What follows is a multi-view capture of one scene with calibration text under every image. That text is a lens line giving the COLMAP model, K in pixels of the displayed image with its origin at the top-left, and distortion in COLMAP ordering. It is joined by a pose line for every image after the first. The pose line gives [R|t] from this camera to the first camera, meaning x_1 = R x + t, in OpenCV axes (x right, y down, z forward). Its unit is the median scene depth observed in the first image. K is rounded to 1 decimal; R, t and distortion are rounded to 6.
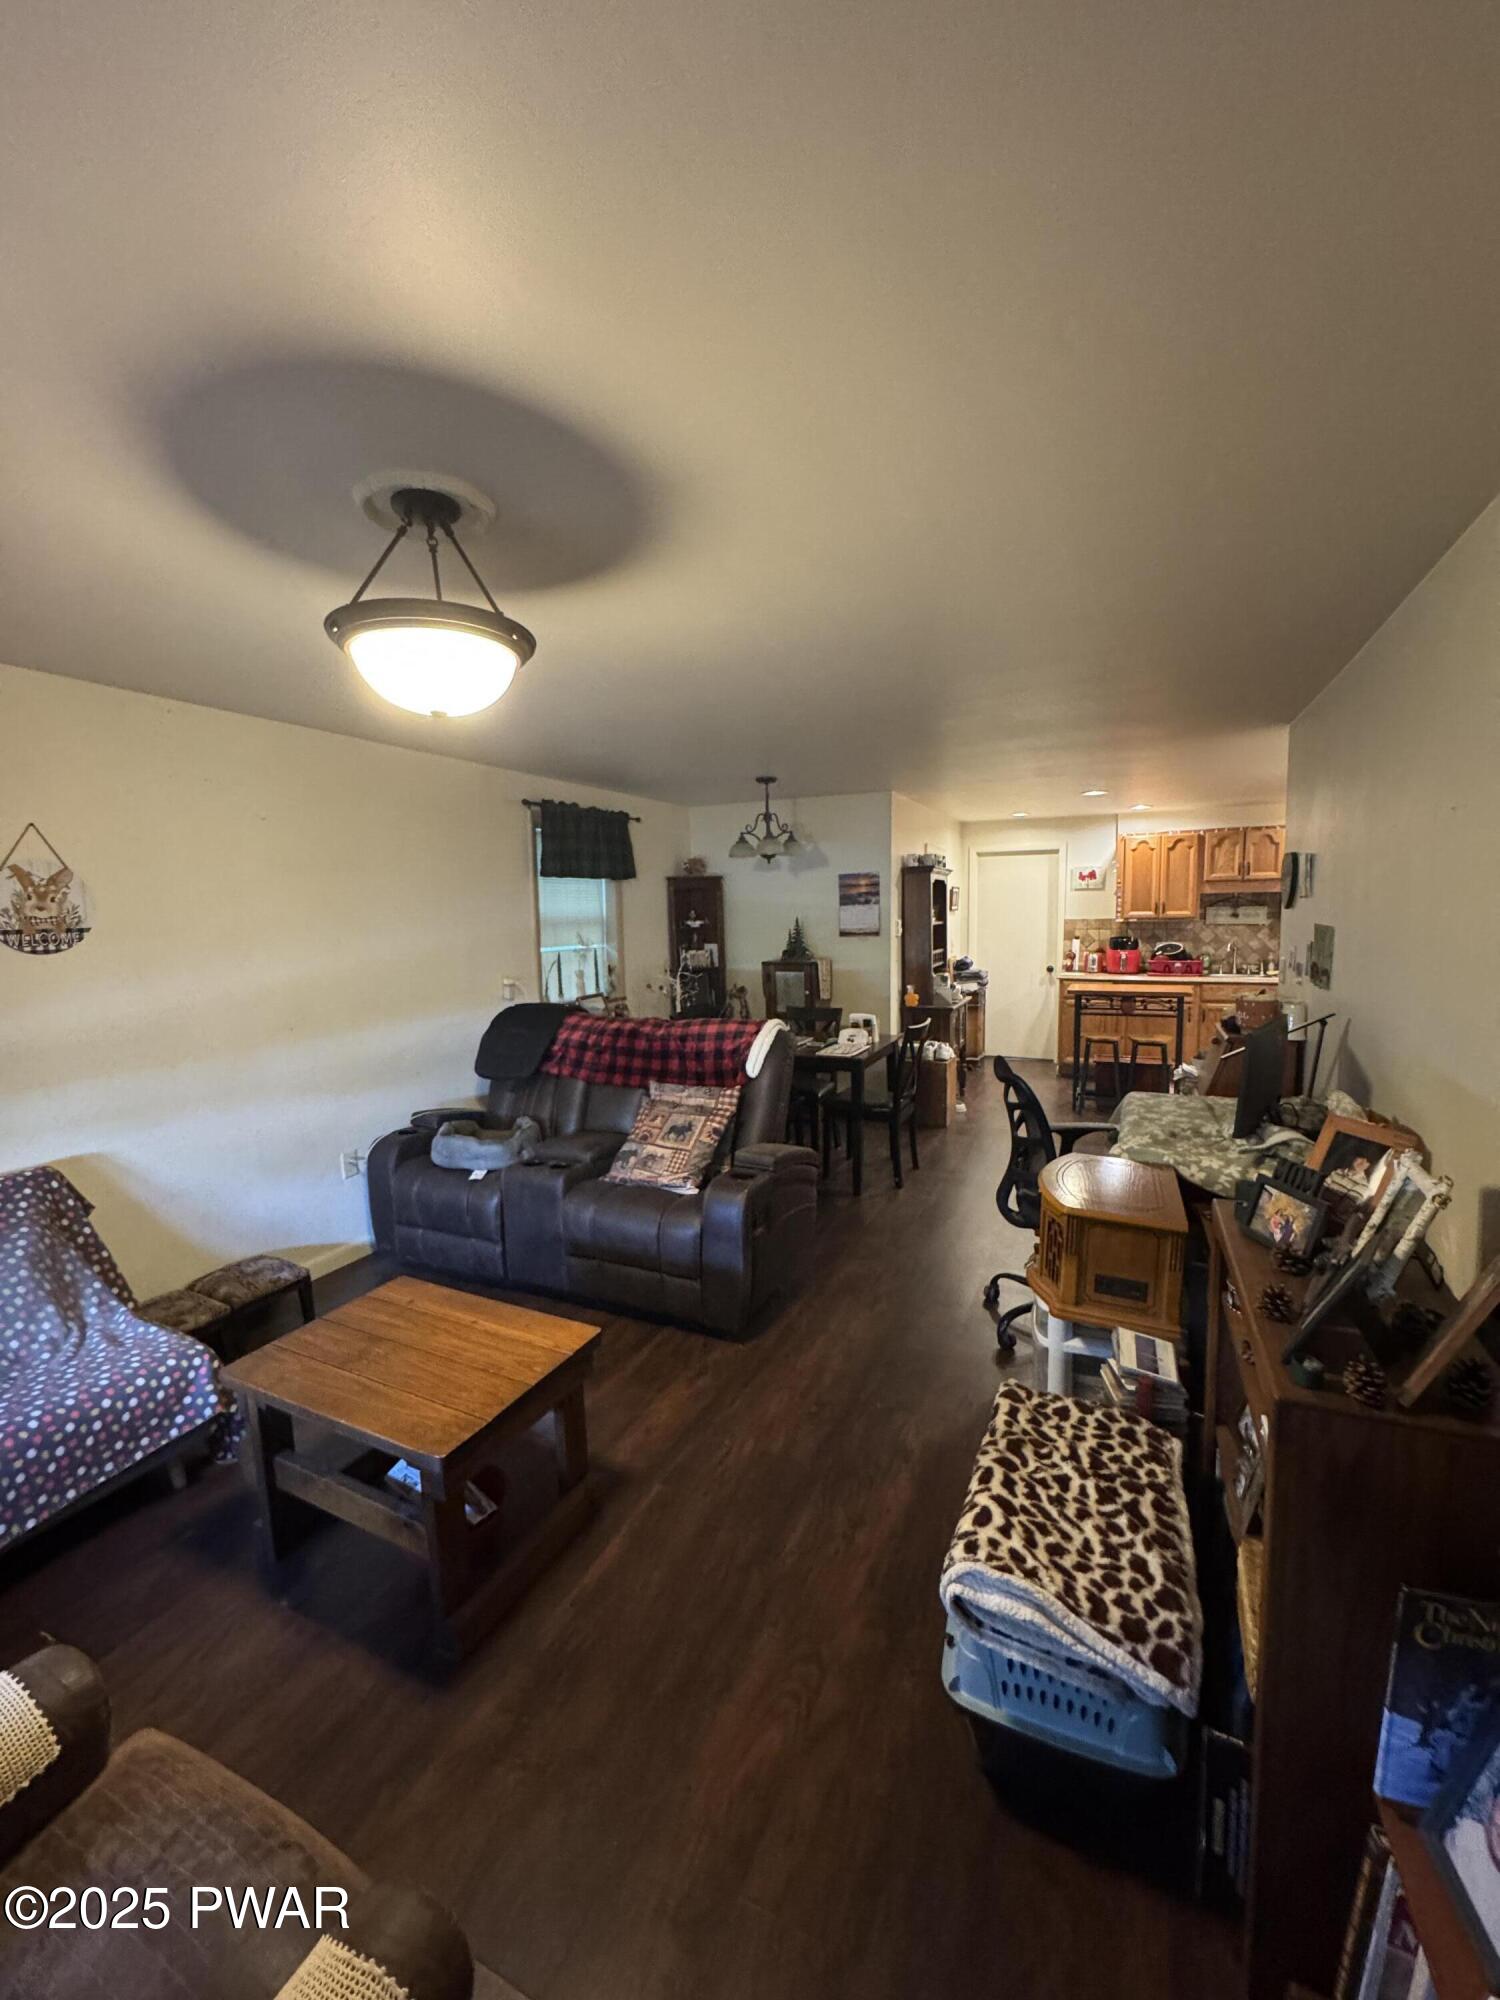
lens RADIAL K [[791.2, 0, 749.0], [0, 791.2, 997.8], [0, 0, 1]] dist [-0.001469, 0.000285]
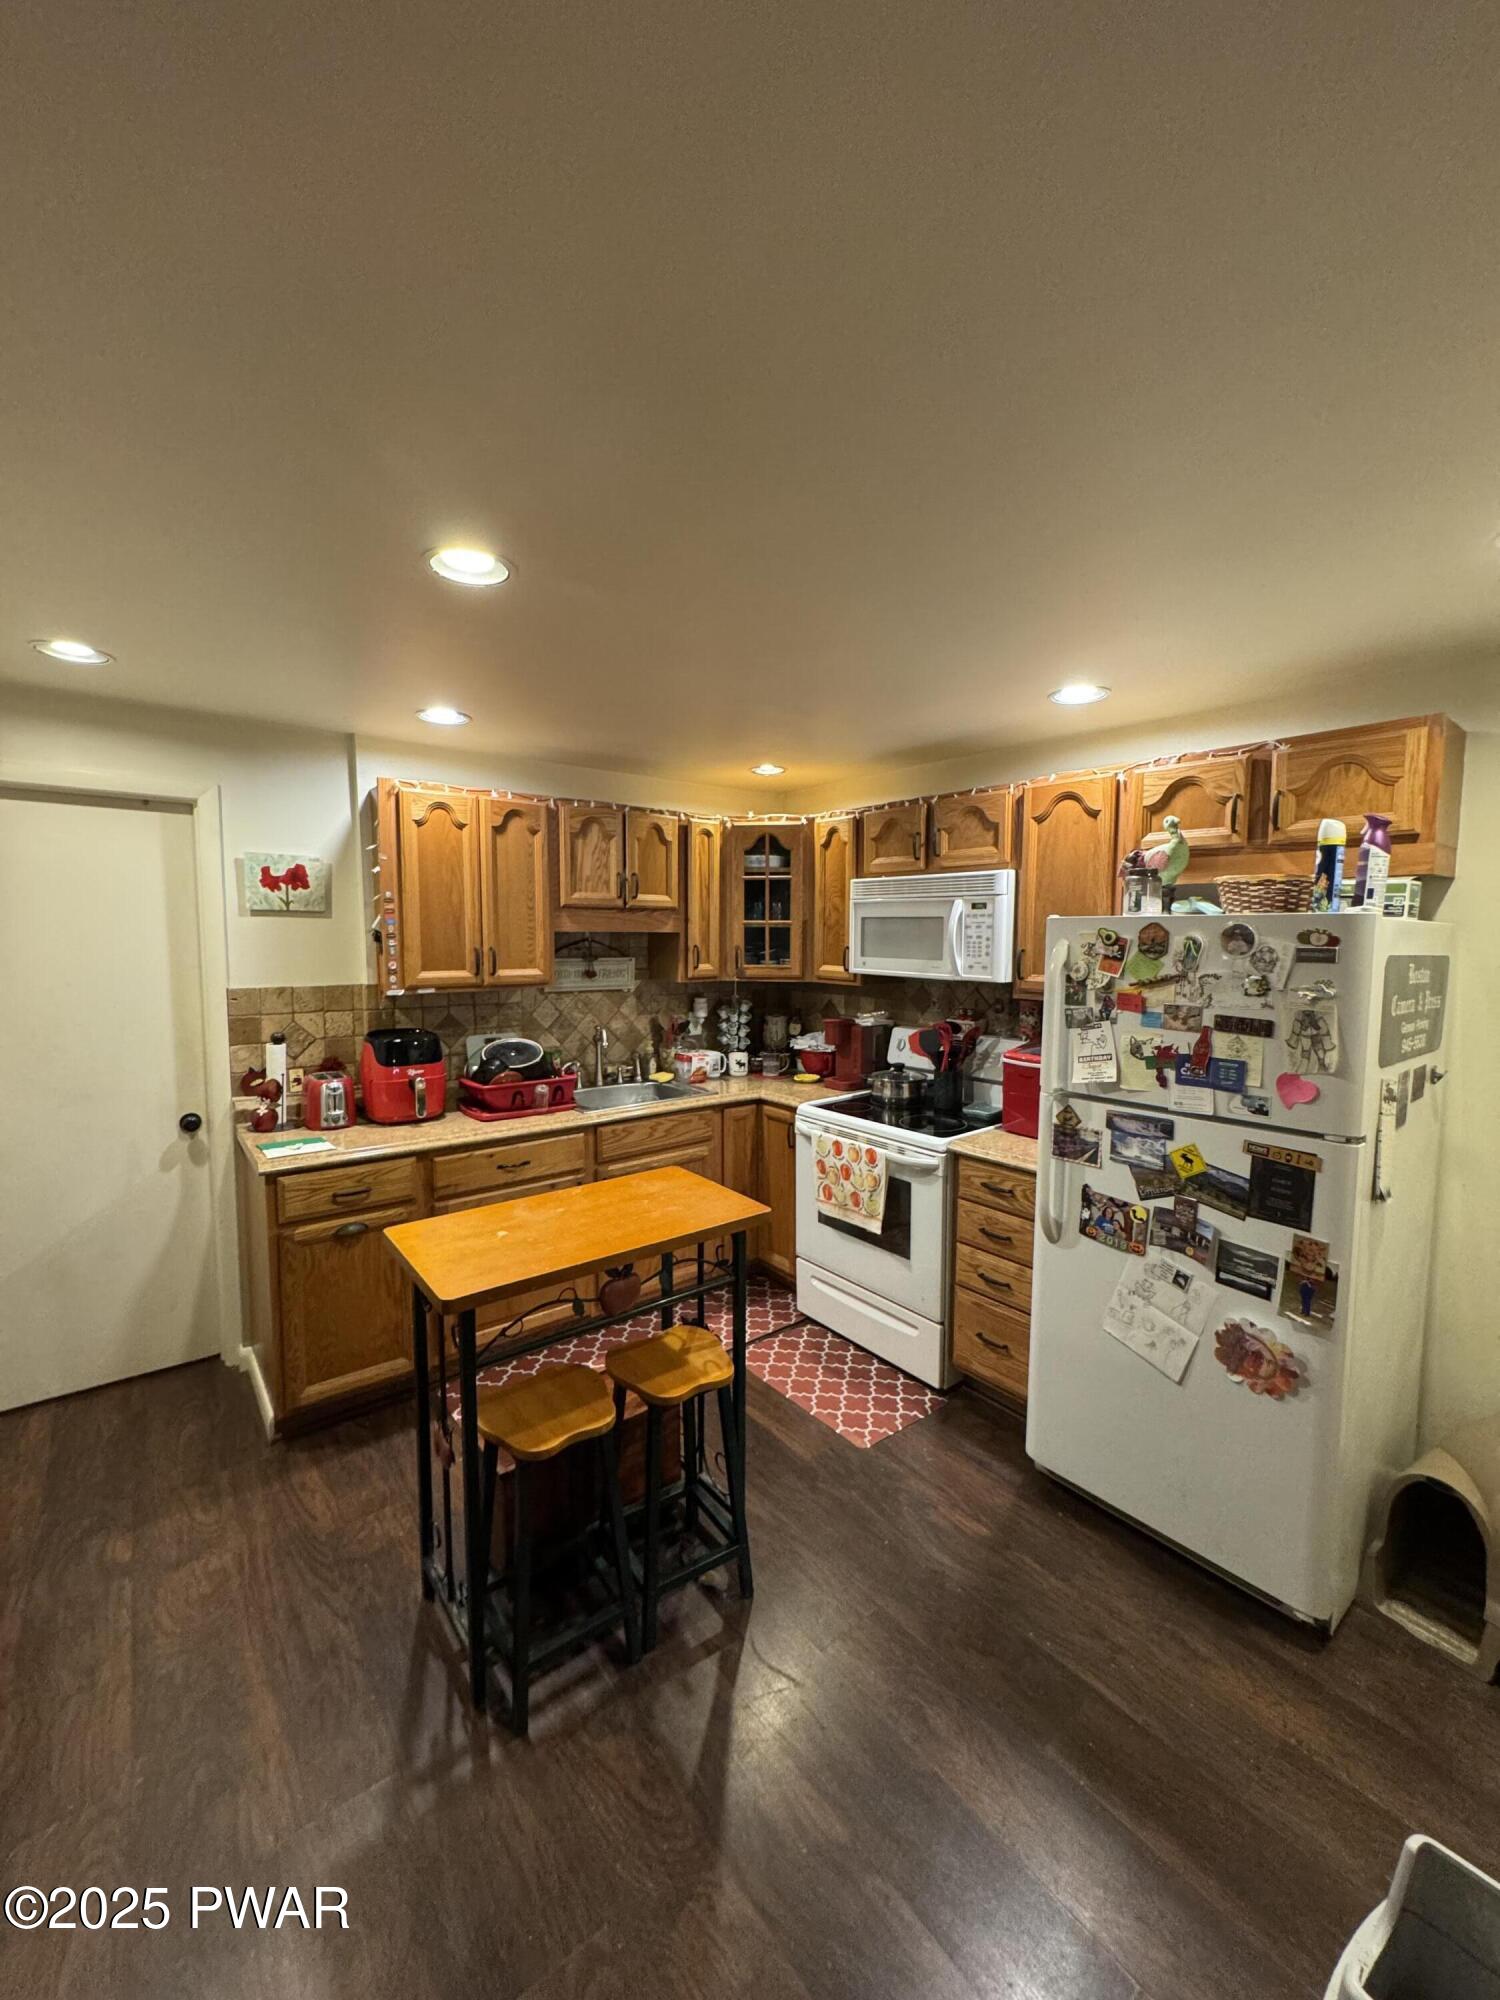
lens RADIAL K [[791.2, 0, 748.0], [0, 791.2, 993.7], [0, 0, 1]] dist [-0.001469, 0.000285]
pose [[0.459497, -0.045555, 0.887010, 0.196357], [0.085114, 0.996346, 0.007079, -0.086381], [-0.884092, 0.072245, 0.461695, 0.666505]]
